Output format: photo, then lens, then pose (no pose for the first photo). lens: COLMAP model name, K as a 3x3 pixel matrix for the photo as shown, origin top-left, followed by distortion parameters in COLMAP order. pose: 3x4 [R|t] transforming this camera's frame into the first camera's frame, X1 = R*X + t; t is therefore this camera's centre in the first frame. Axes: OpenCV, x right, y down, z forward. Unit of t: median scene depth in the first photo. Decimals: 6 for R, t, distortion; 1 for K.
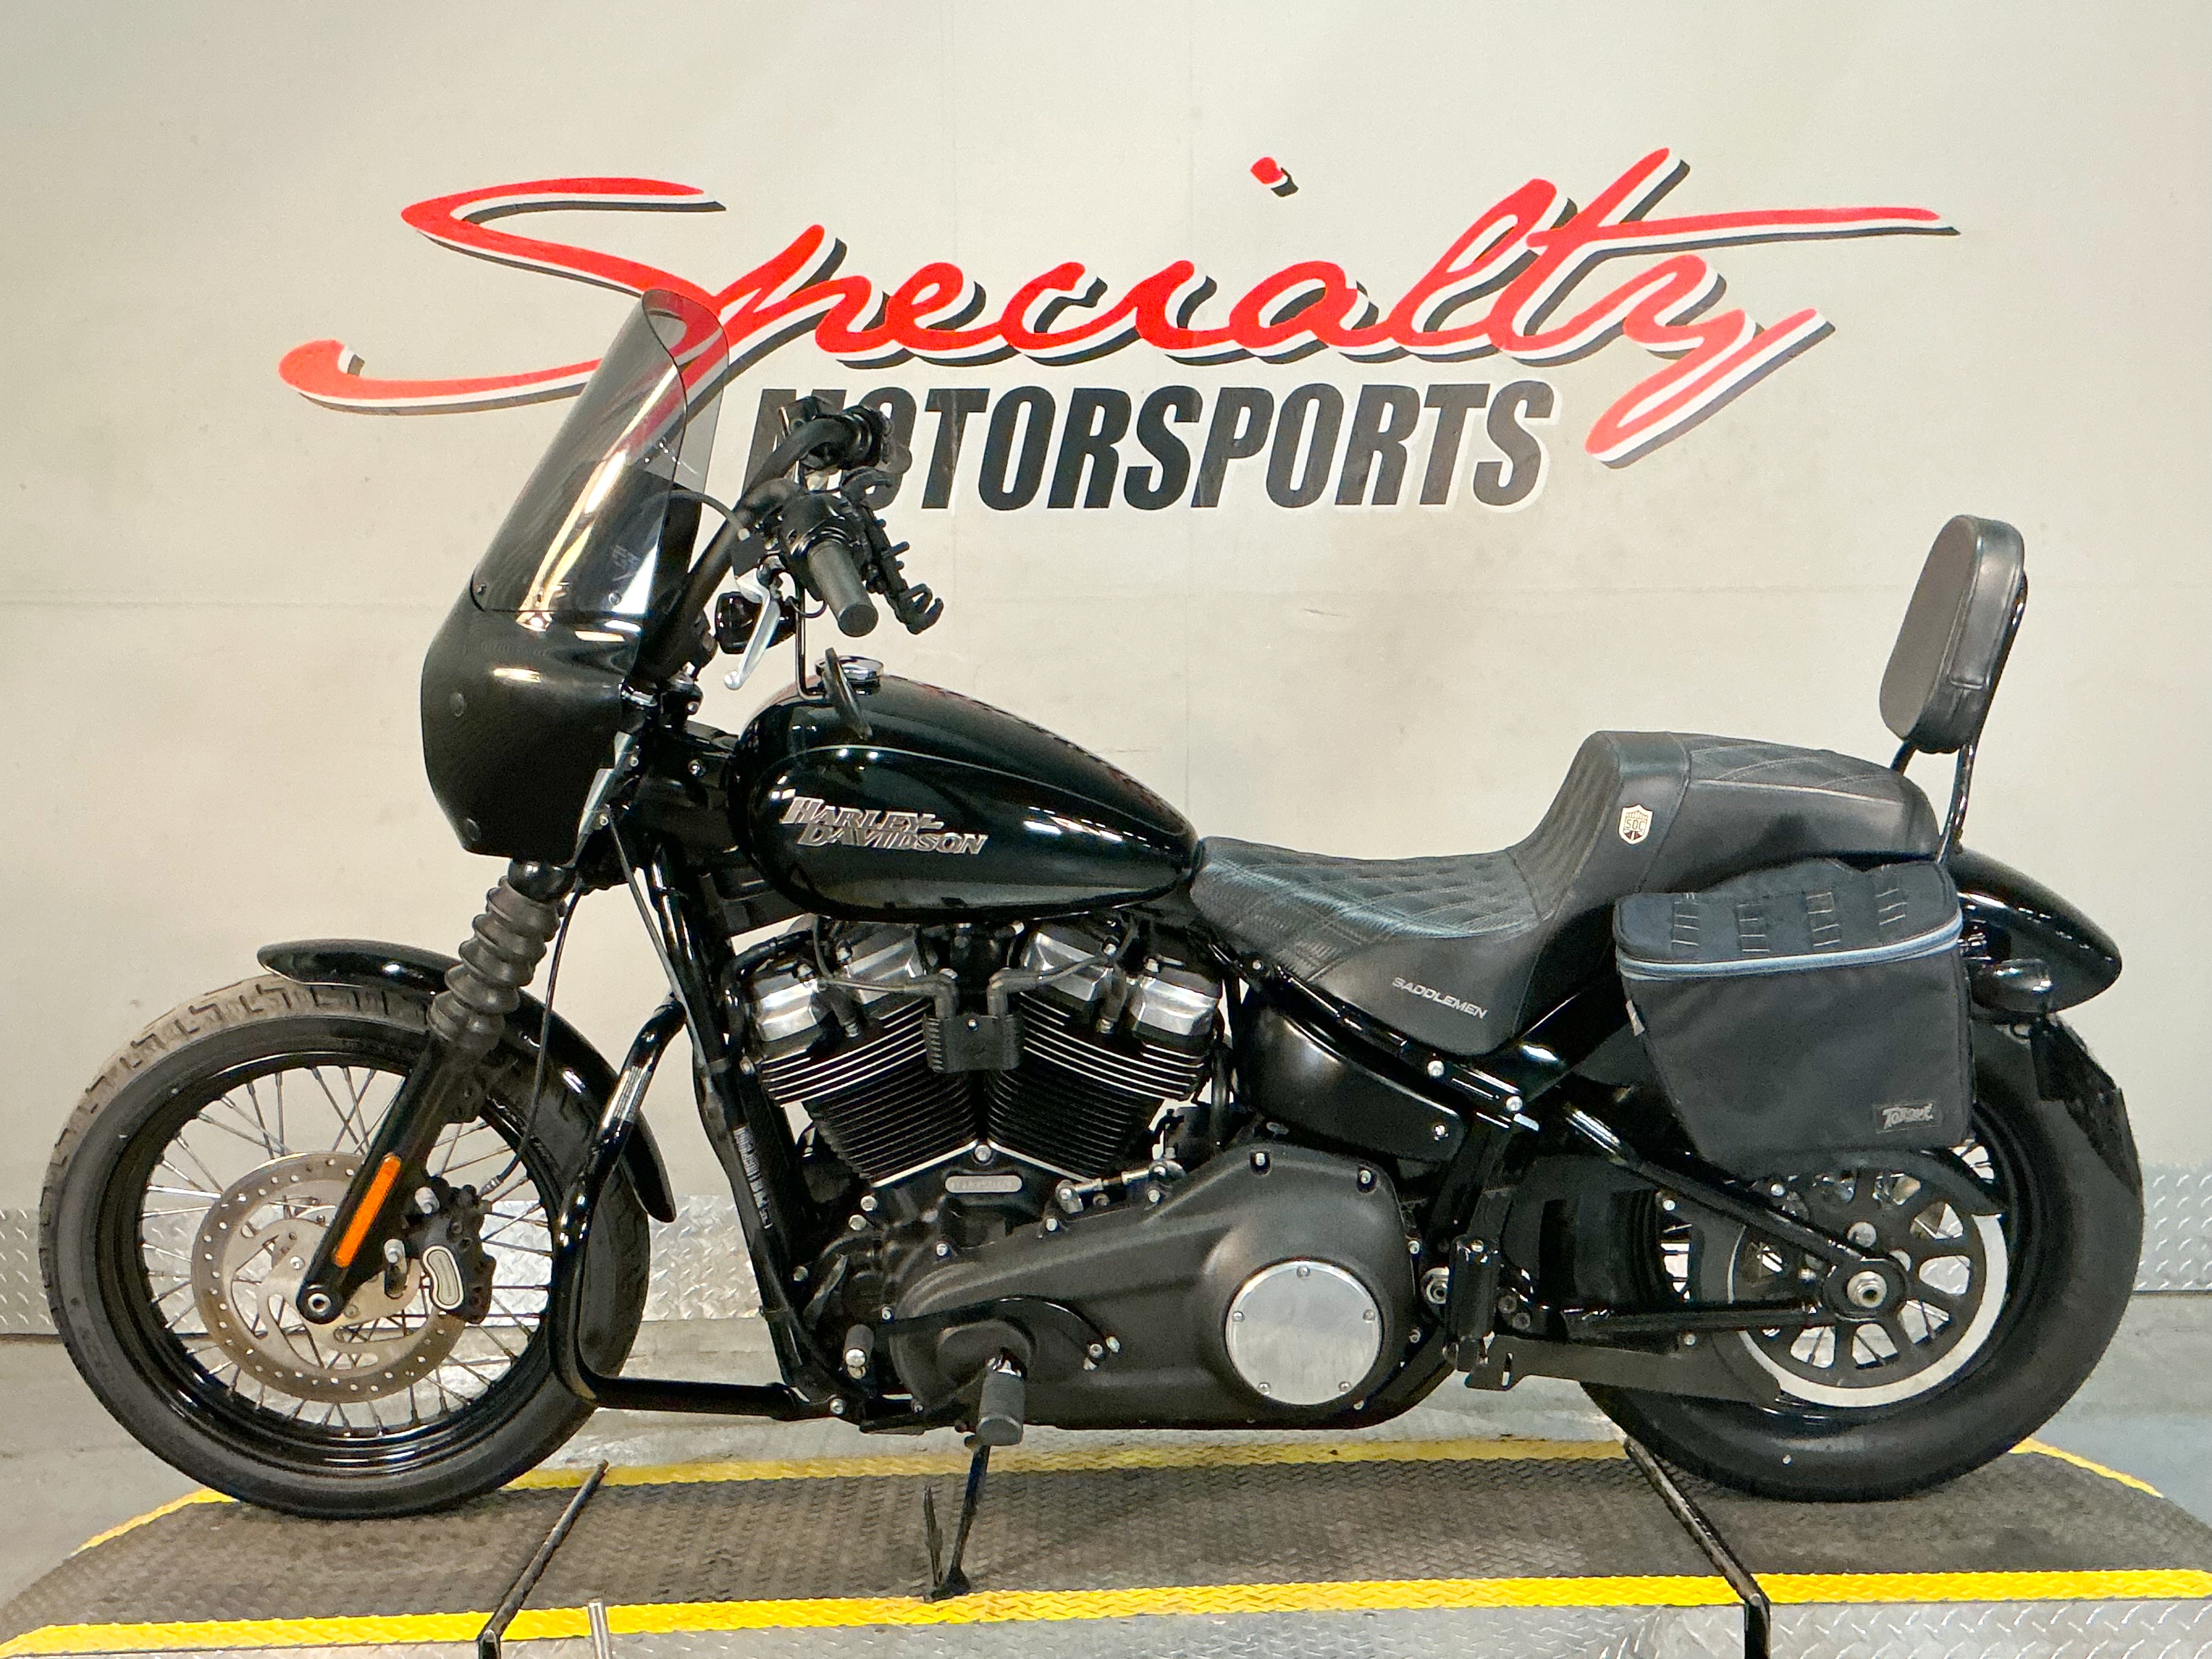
lens RADIAL K [[2730.8, 0, 1104.1], [0, 2730.8, 836.4], [0, 0, 1]] dist [0.166934, -0.338092]
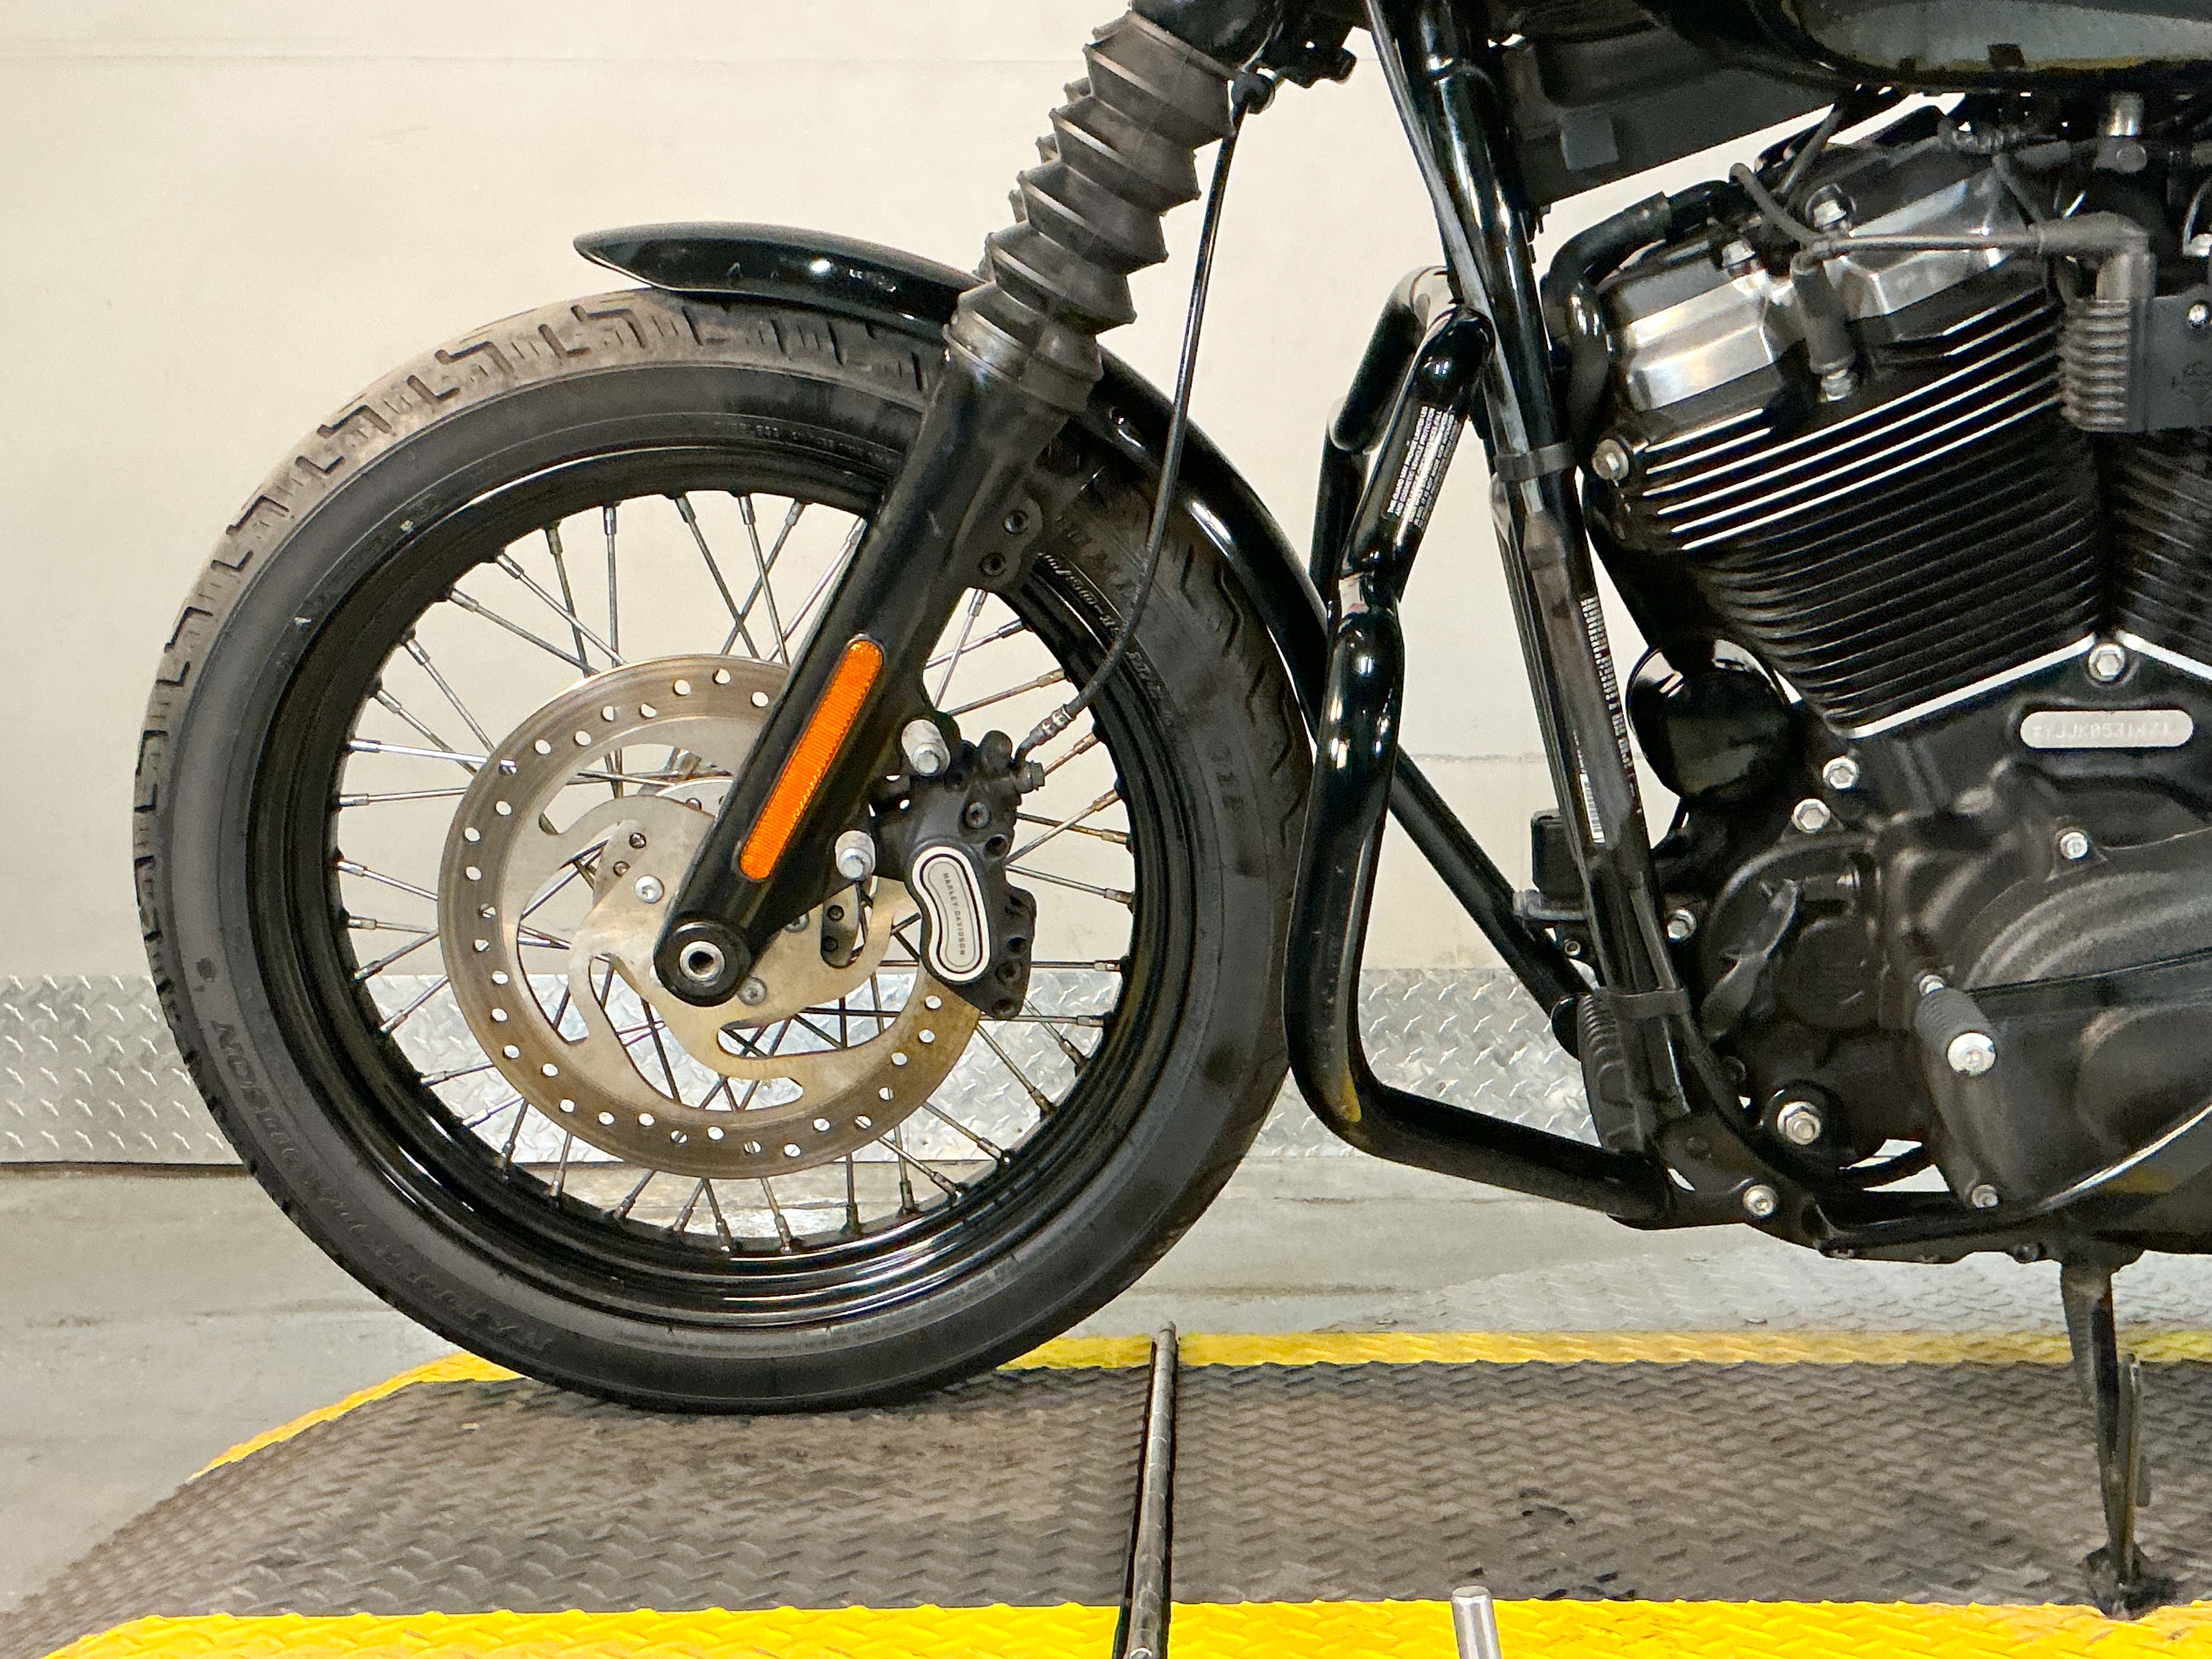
lens RADIAL K [[2727.4, 0, 1106.0], [0, 2727.4, 829.5], [0, 0, 1]] dist [0.100152, -0.026778]
pose [[0.999334, 0.008356, -0.035528, -0.196838], [-0.008156, 0.999950, 0.005775, 0.142877], [0.035575, -0.005481, 0.999352, 0.526392]]
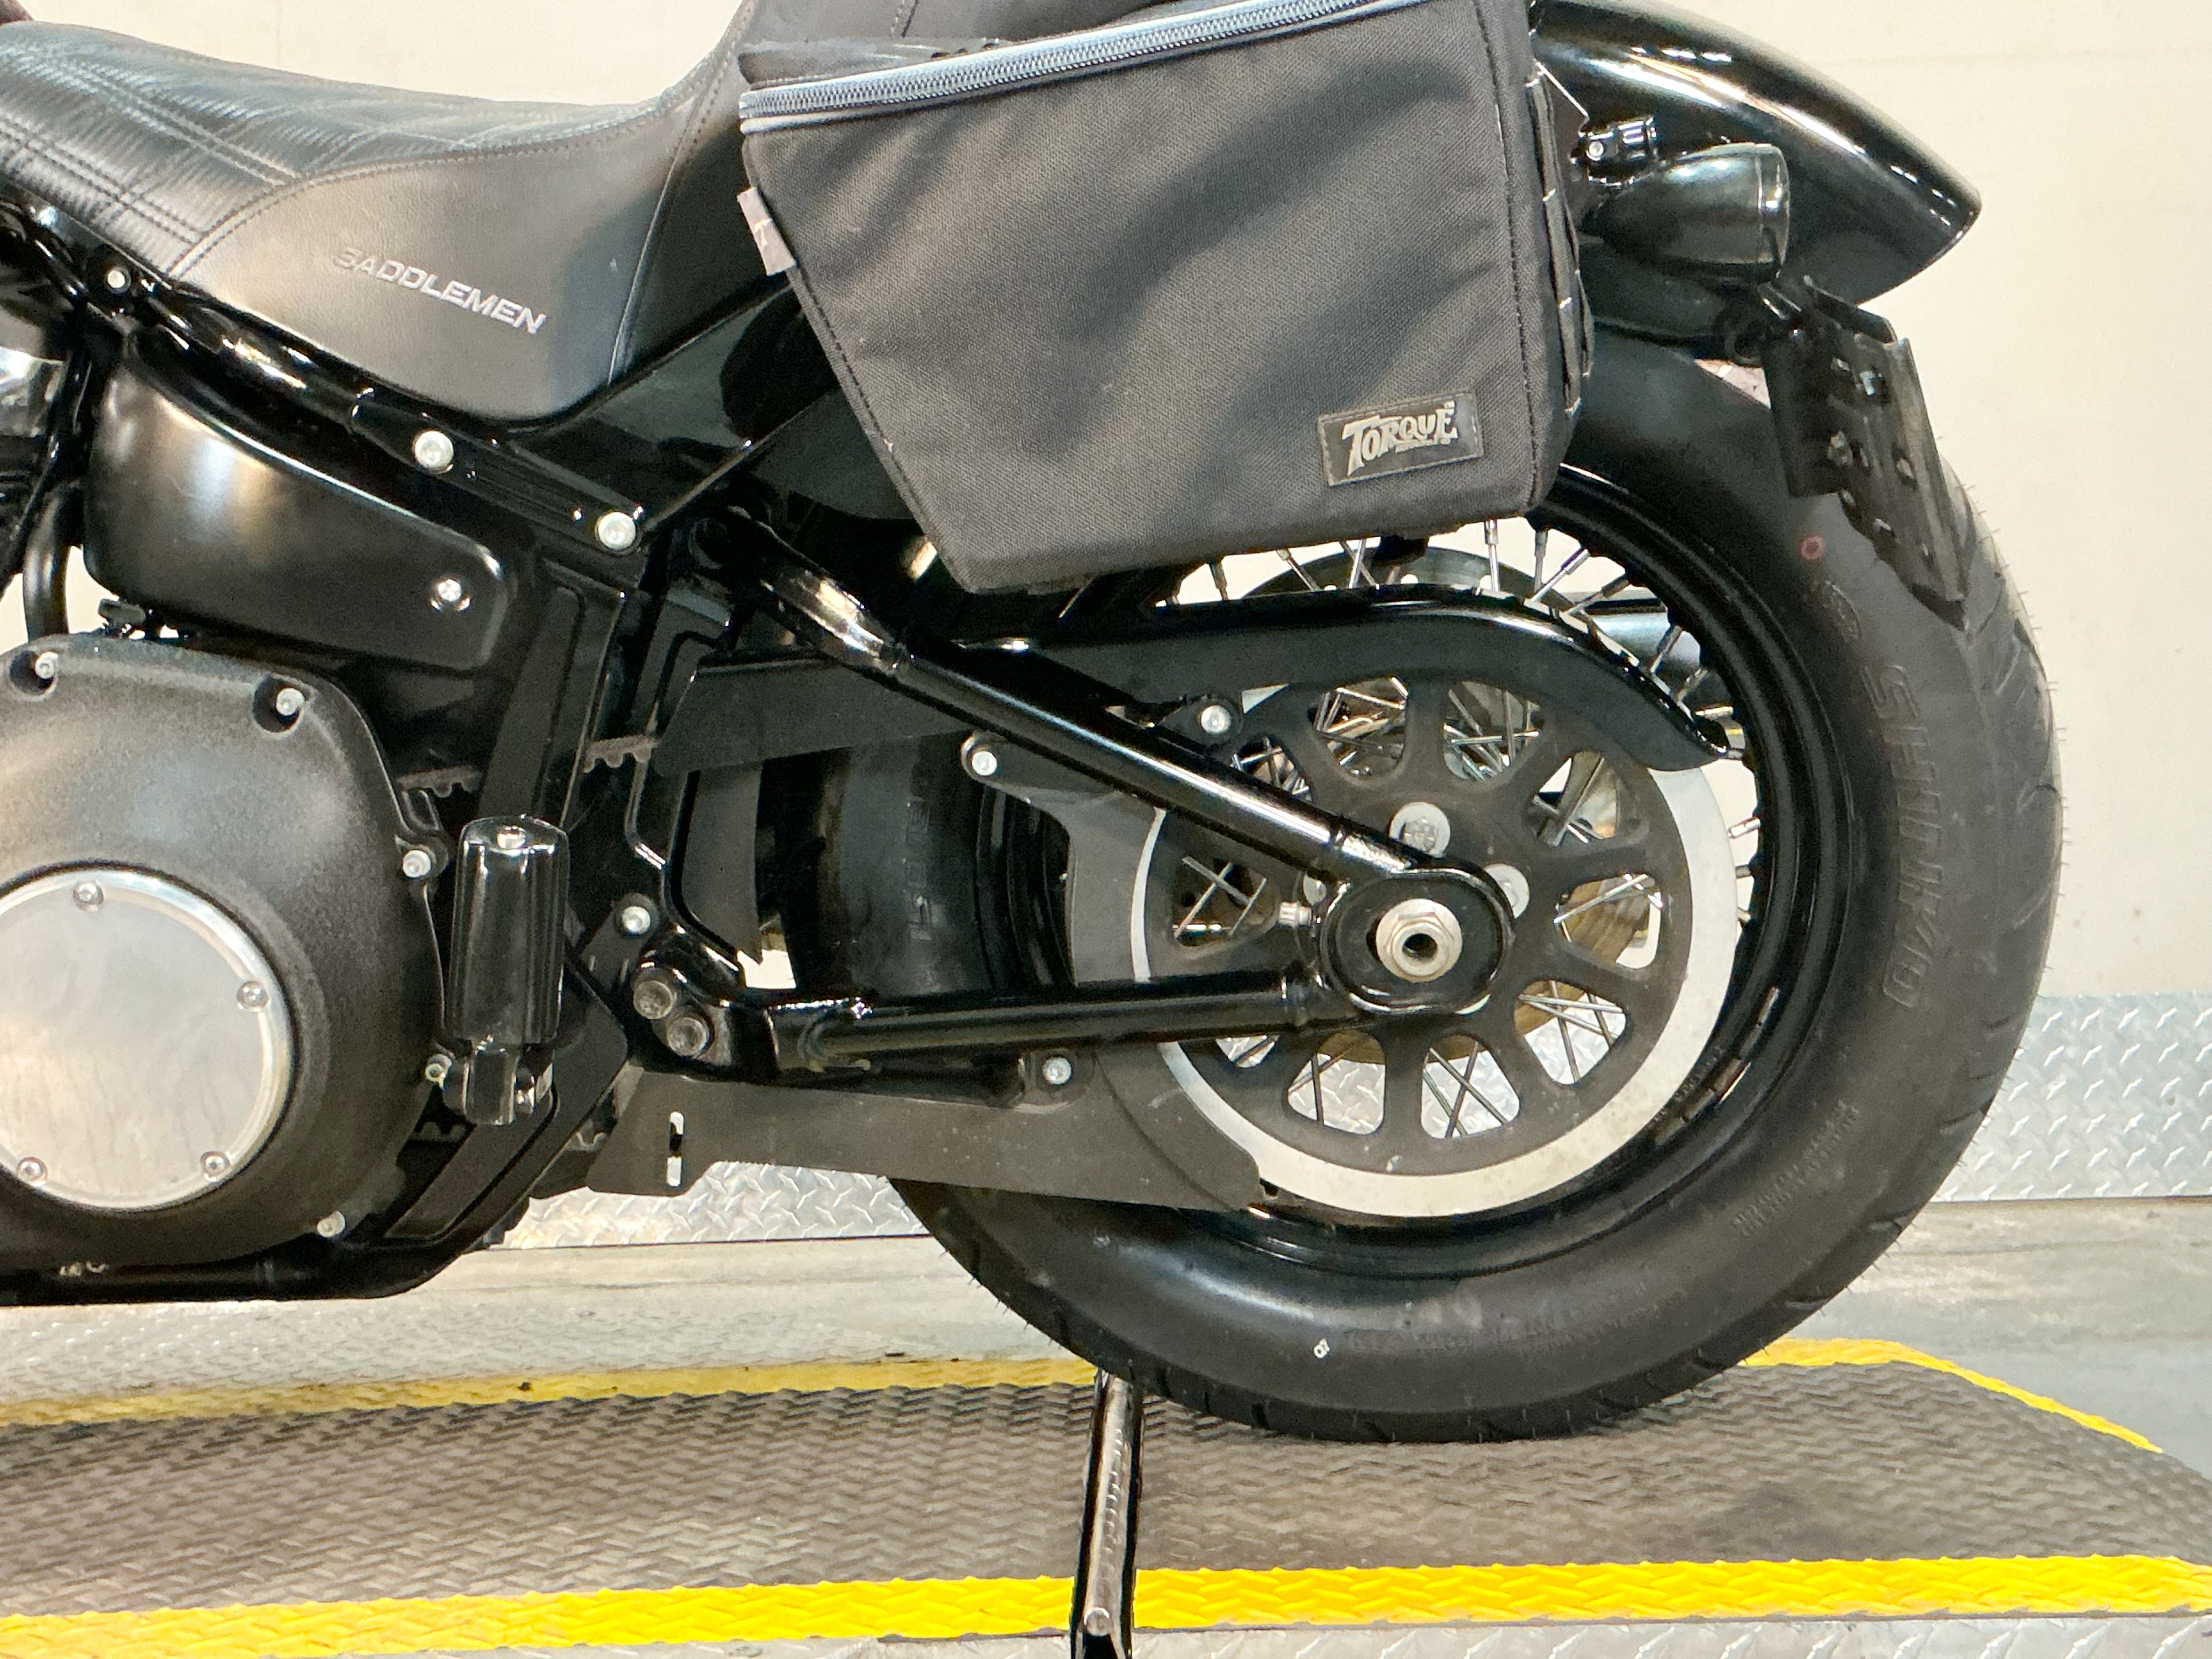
lens RADIAL K [[2985.7, 0, 1106.0], [0, 2985.7, 829.5], [0, 0, 1]] dist [0.115063, -0.009646]
pose [[0.999425, -0.014838, -0.030474, 0.233223], [0.013799, 0.999326, -0.034005, 0.157153], [0.030958, 0.033565, 0.998957, 0.497145]]
